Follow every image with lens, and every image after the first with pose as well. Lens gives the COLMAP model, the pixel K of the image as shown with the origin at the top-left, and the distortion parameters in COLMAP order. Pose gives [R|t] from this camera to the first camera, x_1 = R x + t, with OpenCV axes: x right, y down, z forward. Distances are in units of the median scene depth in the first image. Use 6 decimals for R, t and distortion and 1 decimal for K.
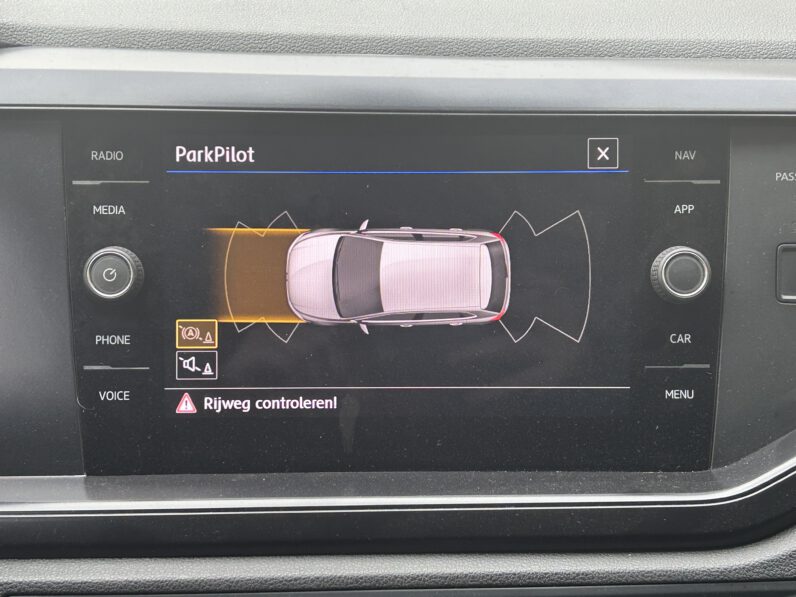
lens RADIAL K [[1296.4, 0, 398.0], [0, 1296.4, 299.2], [0, 0, 1]] dist [0.086273, 0.000000]
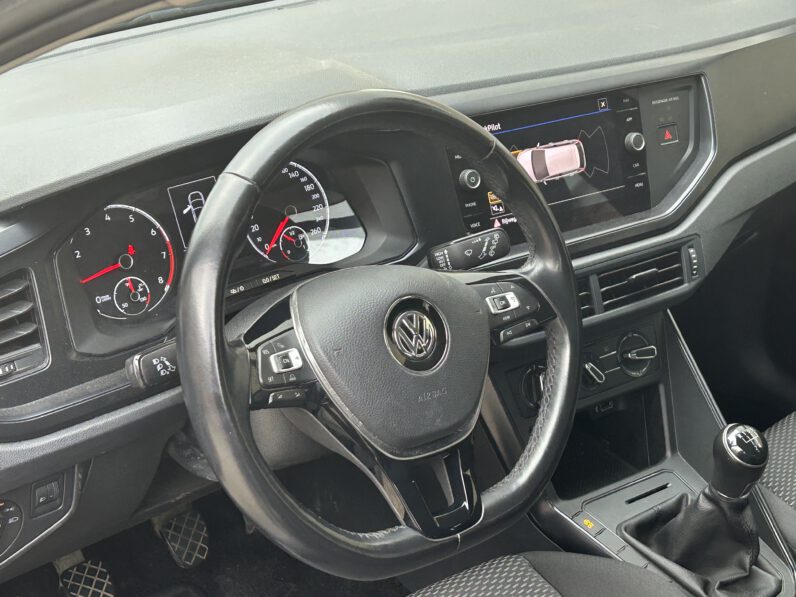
lens RADIAL K [[1296.4, 0, 397.7], [0, 1296.4, 298.4], [0, 0, 1]] dist [0.086273, 0.000000]
pose [[0.847178, -0.226818, 0.480460, -1.639097], [0.183331, 0.973551, 0.136338, -0.167906], [-0.498677, -0.027419, 0.866354, -1.194591]]
